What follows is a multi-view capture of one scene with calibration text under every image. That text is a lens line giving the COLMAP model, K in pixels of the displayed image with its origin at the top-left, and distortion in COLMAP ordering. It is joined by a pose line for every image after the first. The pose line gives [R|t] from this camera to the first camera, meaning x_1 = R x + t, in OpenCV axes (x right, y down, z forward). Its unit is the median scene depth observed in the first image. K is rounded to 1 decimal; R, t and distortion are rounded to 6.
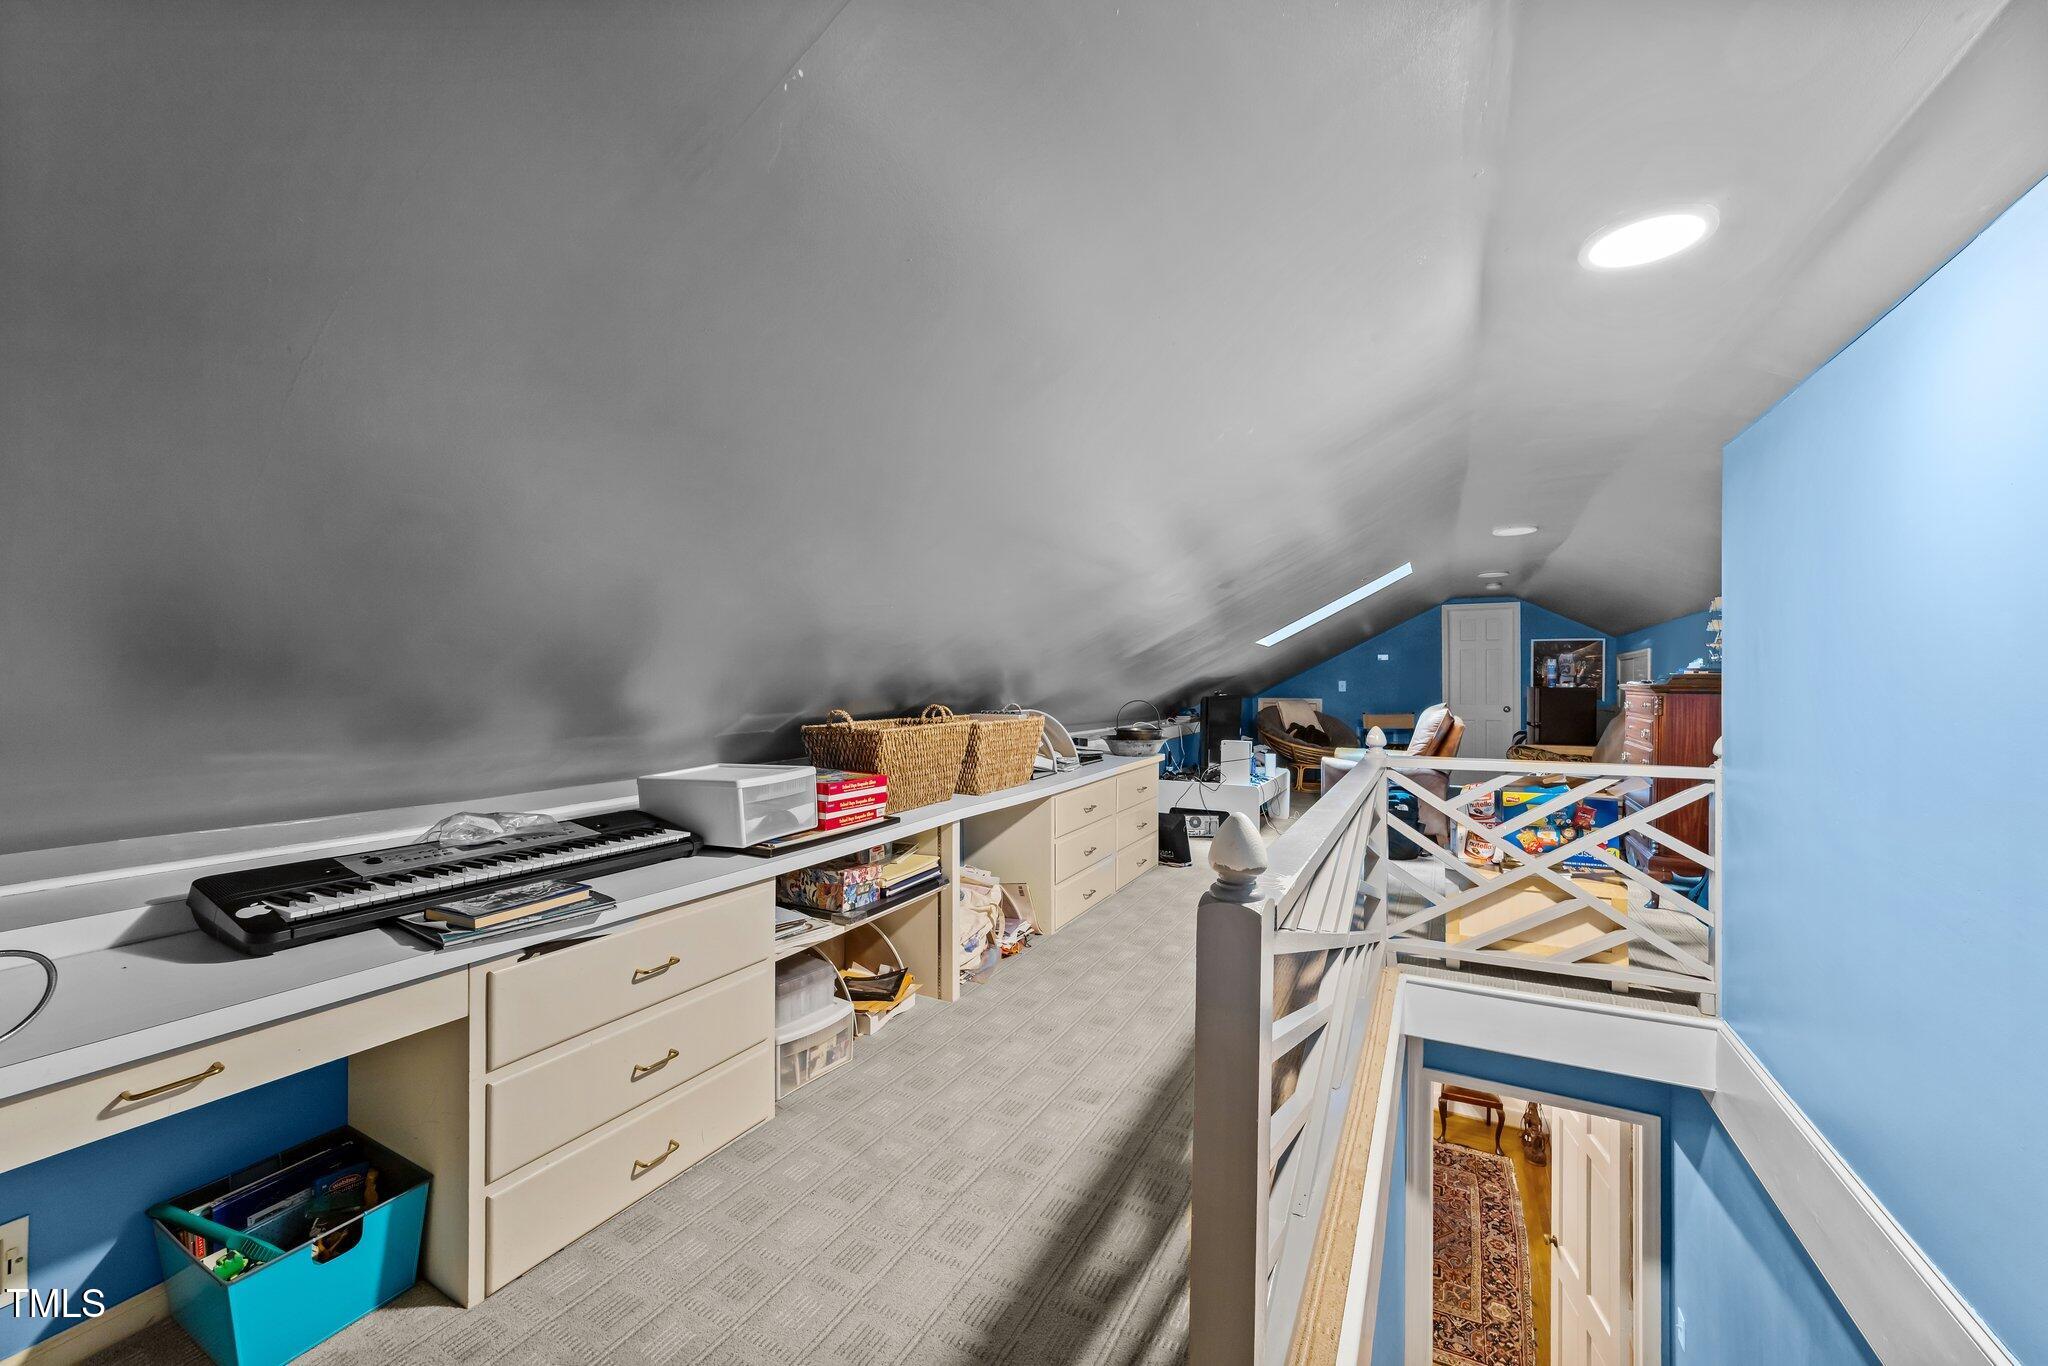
lens RADIAL K [[779.3, 0, 1013.9], [0, 779.3, 683.0], [0, 0, 1]] dist [-0.013056, 0.000820]
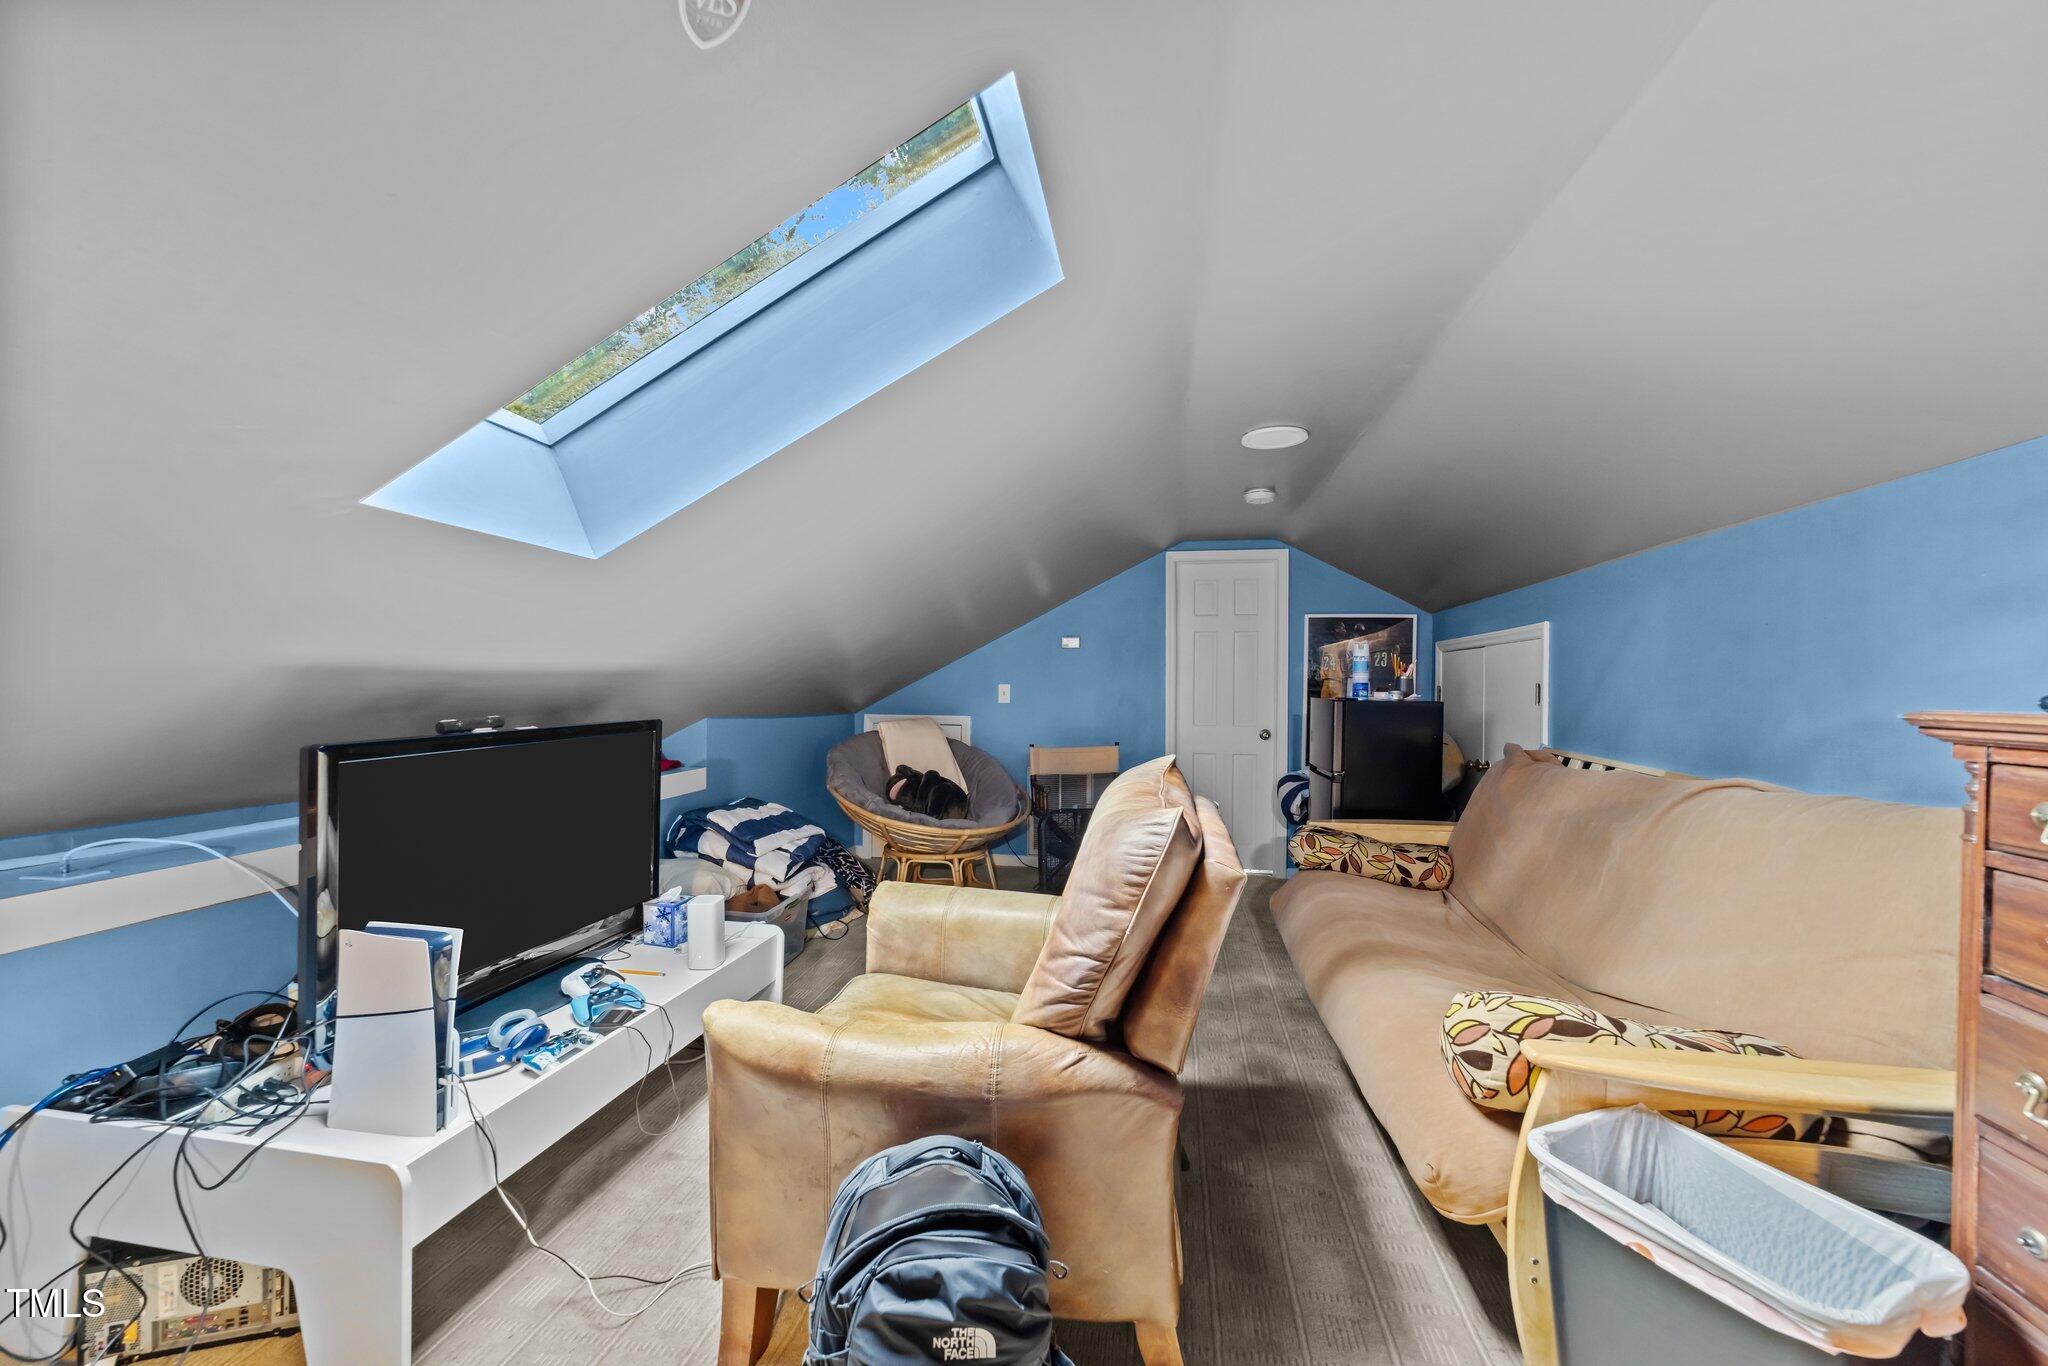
lens RADIAL K [[779.3, 0, 1028.3], [0, 779.3, 687.3], [0, 0, 1]] dist [-0.013056, 0.000820]
pose [[0.946283, 0.006690, 0.323271, 0.292439], [-0.007843, 0.999967, 0.002262, -0.001417], [-0.323245, -0.004676, 0.946304, 0.528125]]
